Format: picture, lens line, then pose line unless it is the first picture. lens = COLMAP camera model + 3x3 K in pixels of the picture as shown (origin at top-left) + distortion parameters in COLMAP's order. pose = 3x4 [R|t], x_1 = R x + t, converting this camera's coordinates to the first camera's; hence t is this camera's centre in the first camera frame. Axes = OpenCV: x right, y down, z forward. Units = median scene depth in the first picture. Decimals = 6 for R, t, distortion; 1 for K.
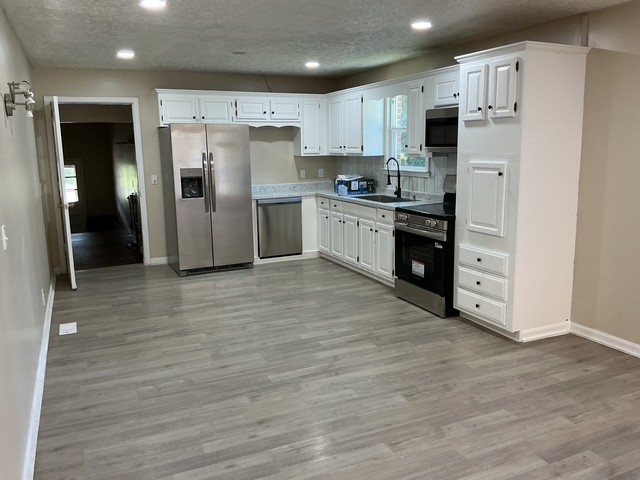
lens RADIAL K [[525.4, 0, 321.7], [0, 525.4, 241.8], [0, 0, 1]] dist [0.087282, -0.004734]
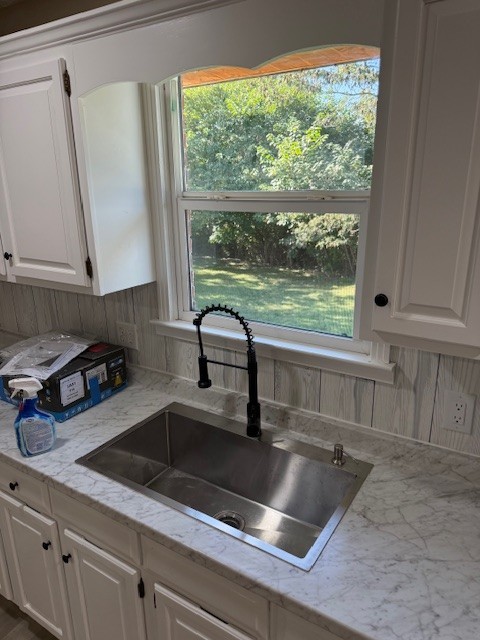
lens RADIAL K [[453.3, 0, 242.4], [0, 453.3, 321.4], [0, 0, 1]] dist [0.049692, -0.058557]
pose [[0.836500, -0.156612, 0.525110, 0.014060], [0.100223, 0.985850, 0.134371, -0.178264], [-0.538724, -0.059773, 0.840359, 0.768590]]
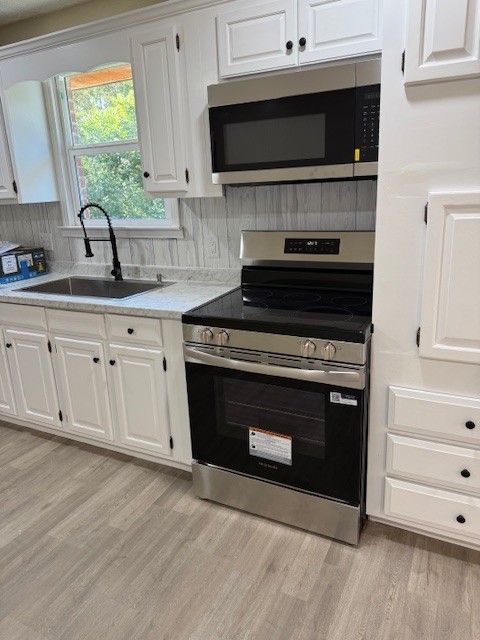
lens RADIAL K [[453.3, 0, 242.3], [0, 453.3, 317.9], [0, 0, 1]] dist [0.049692, -0.058557]
pose [[0.782415, -0.185571, 0.594467, -0.033399], [0.143653, 0.982608, 0.117664, -0.080239], [-0.605963, -0.006665, 0.795465, 0.547488]]
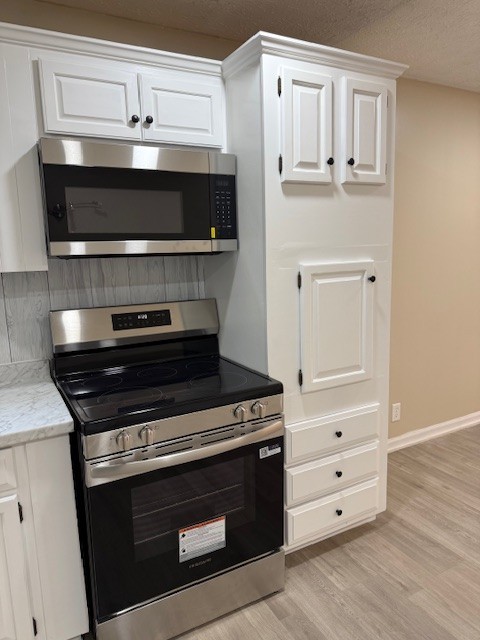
lens RADIAL K [[453.3, 0, 237.6], [0, 453.3, 322.0], [0, 0, 1]] dist [0.049692, -0.058557]
pose [[-0.069862, -0.145749, 0.986852, -0.105701], [0.211798, 0.964547, 0.157448, -0.120840], [-0.974813, 0.220013, -0.036516, 0.733558]]
